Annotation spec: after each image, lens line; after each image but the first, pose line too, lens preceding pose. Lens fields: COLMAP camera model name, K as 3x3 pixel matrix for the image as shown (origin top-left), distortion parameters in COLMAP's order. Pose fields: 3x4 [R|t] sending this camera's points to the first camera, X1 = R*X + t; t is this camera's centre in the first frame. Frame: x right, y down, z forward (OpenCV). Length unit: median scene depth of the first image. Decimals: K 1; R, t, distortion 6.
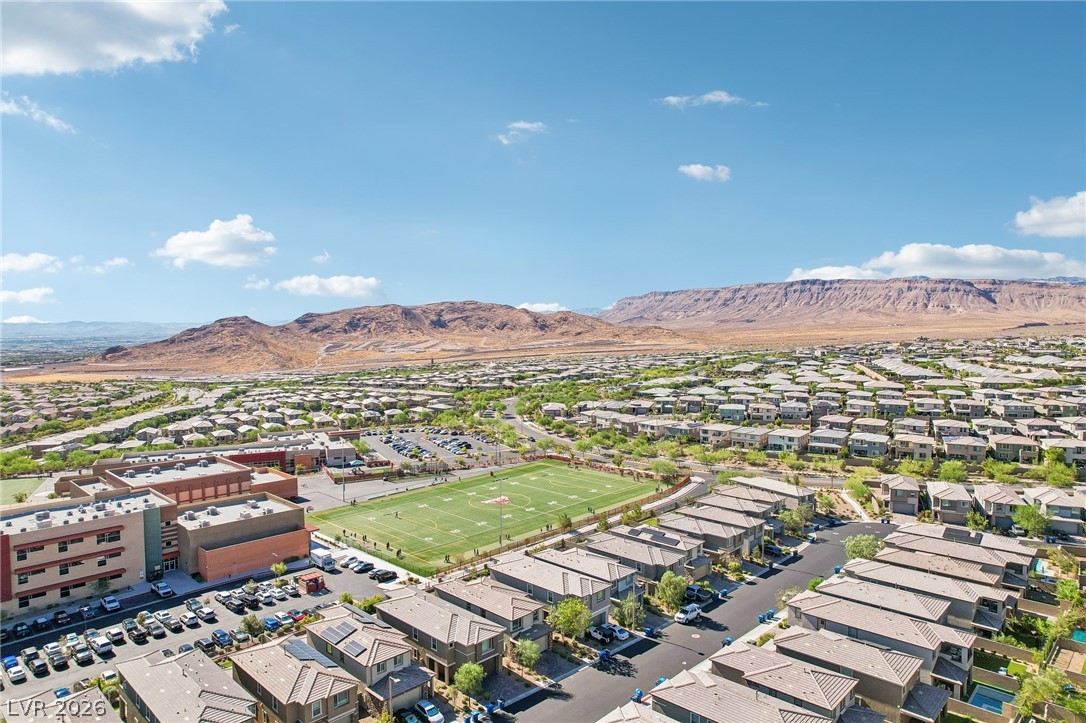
lens RADIAL K [[693.9, 0, 544.8], [0, 693.9, 361.8], [0, 0, 1]] dist [-0.076379, 0.072650]
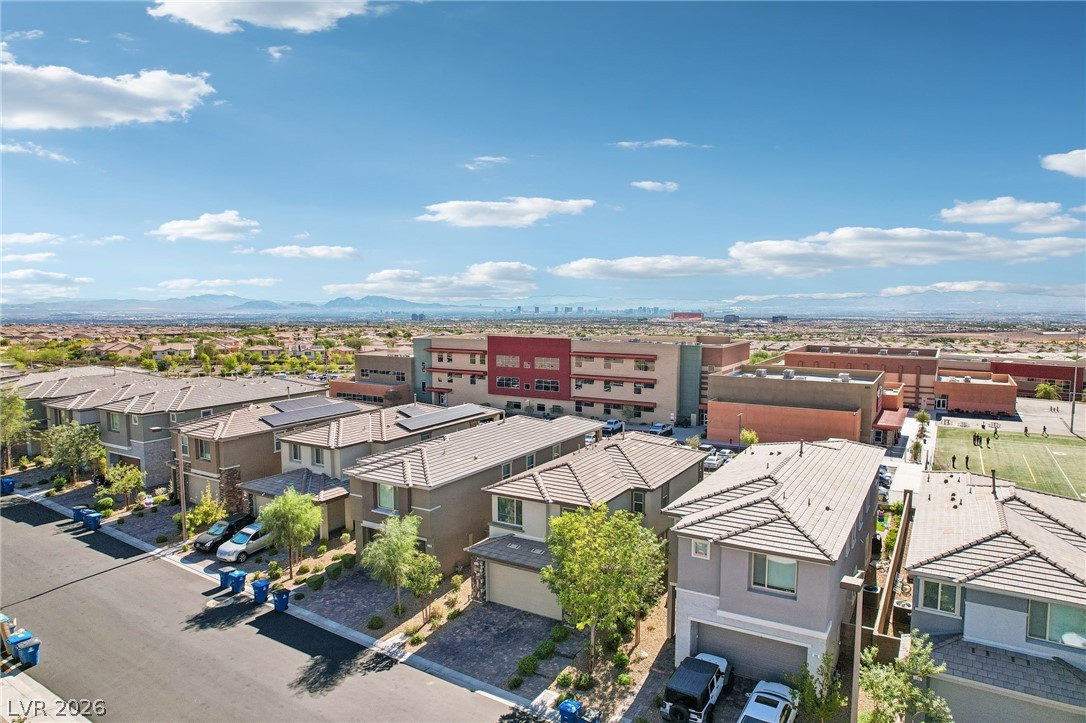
lens RADIAL K [[693.9, 0, 544.8], [0, 693.9, 361.8], [0, 0, 1]] dist [-0.076379, 0.072650]
pose [[0.228359, 0.093399, -0.969087, 0.173949], [-0.057145, 0.994957, 0.082426, 0.132926], [0.971899, 0.036556, 0.232544, 0.468931]]
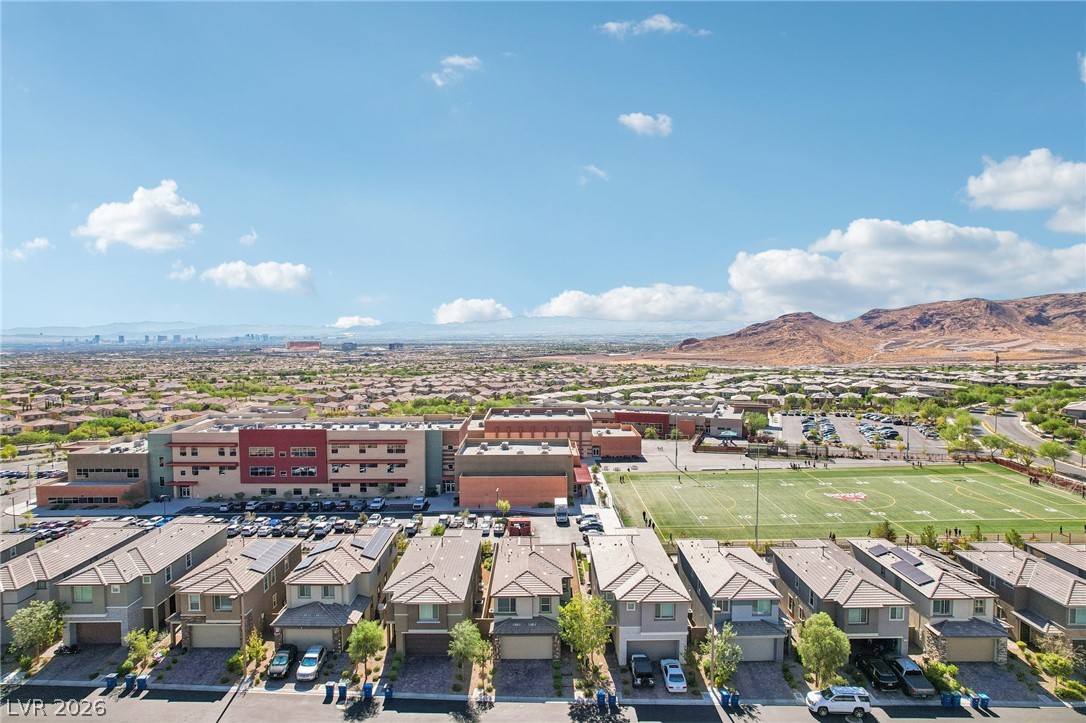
lens RADIAL K [[693.9, 0, 544.8], [0, 693.9, 361.8], [0, 0, 1]] dist [-0.076379, 0.072650]
pose [[0.700903, 0.041893, -0.712025, 0.240214], [-0.040879, 0.998992, 0.018536, 0.061304], [0.712084, 0.016115, 0.701910, 0.271012]]
